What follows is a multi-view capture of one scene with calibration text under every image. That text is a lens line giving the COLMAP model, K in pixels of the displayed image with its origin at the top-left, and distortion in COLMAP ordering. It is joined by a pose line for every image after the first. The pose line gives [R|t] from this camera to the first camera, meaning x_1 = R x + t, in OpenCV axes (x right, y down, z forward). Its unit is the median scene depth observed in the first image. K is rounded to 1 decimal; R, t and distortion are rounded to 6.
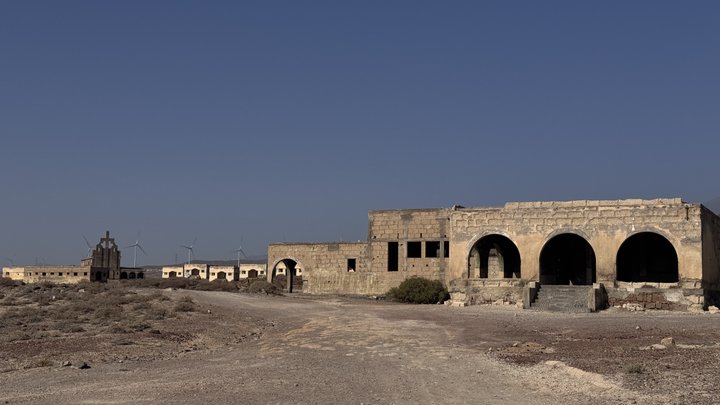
lens RADIAL K [[1002.2, 0, 362.6], [0, 1002.2, 200.4], [0, 0, 1]] dist [0.125865, 0.000000]
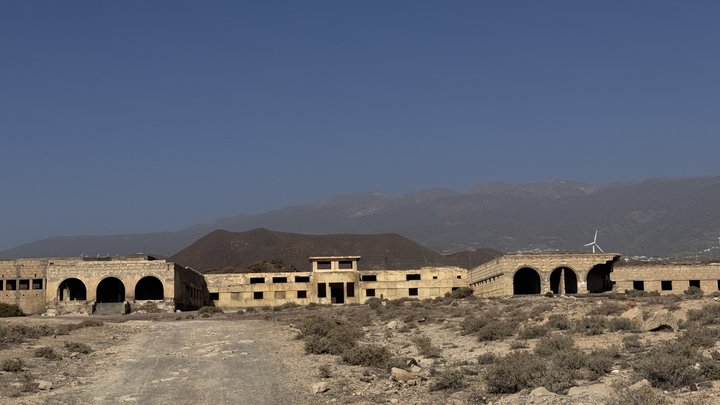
lens RADIAL K [[1002.2, 0, 358.8], [0, 1002.2, 205.4], [0, 0, 1]] dist [0.125865, 0.000000]
pose [[0.878639, 0.022470, 0.476957, -0.332083], [-0.013056, 0.999649, -0.023042, -0.071251], [-0.477308, 0.014019, 0.878624, -1.025831]]
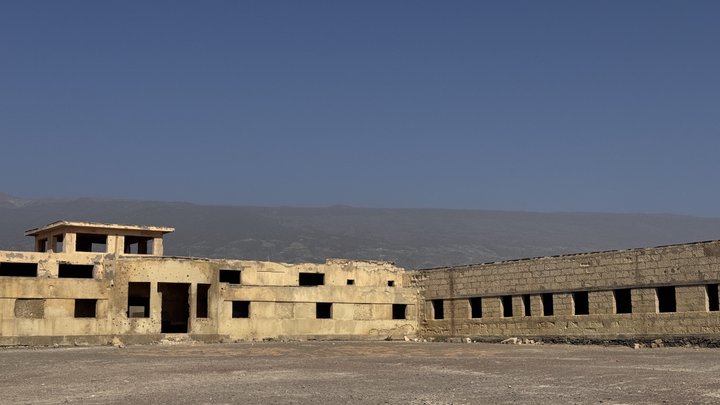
lens RADIAL K [[1002.2, 0, 354.7], [0, 1002.2, 206.3], [0, 0, 1]] dist [0.125865, 0.000000]
pose [[0.497567, 0.096988, 0.861986, 0.003798], [-0.079010, 0.994666, -0.066309, 0.041663], [-0.863819, -0.035113, 0.502576, 0.541668]]
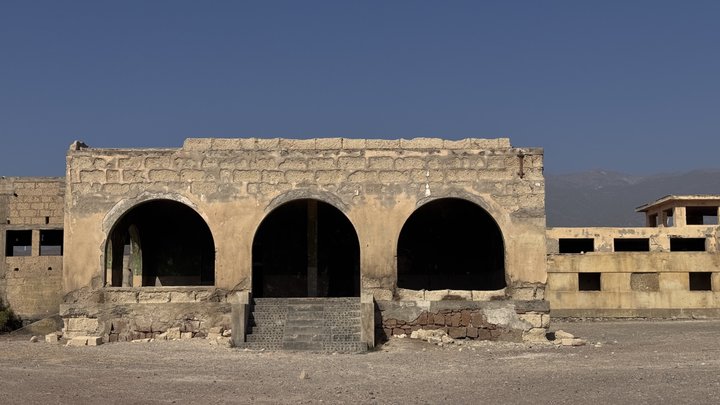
lens RADIAL K [[1002.2, 0, 357.7], [0, 1002.2, 204.5], [0, 0, 1]] dist [0.125865, 0.000000]
pose [[0.895602, 0.028124, 0.443967, -0.005406], [-0.025495, 0.999604, -0.011892, 0.041416], [-0.444126, -0.000668, 0.895964, 0.523132]]
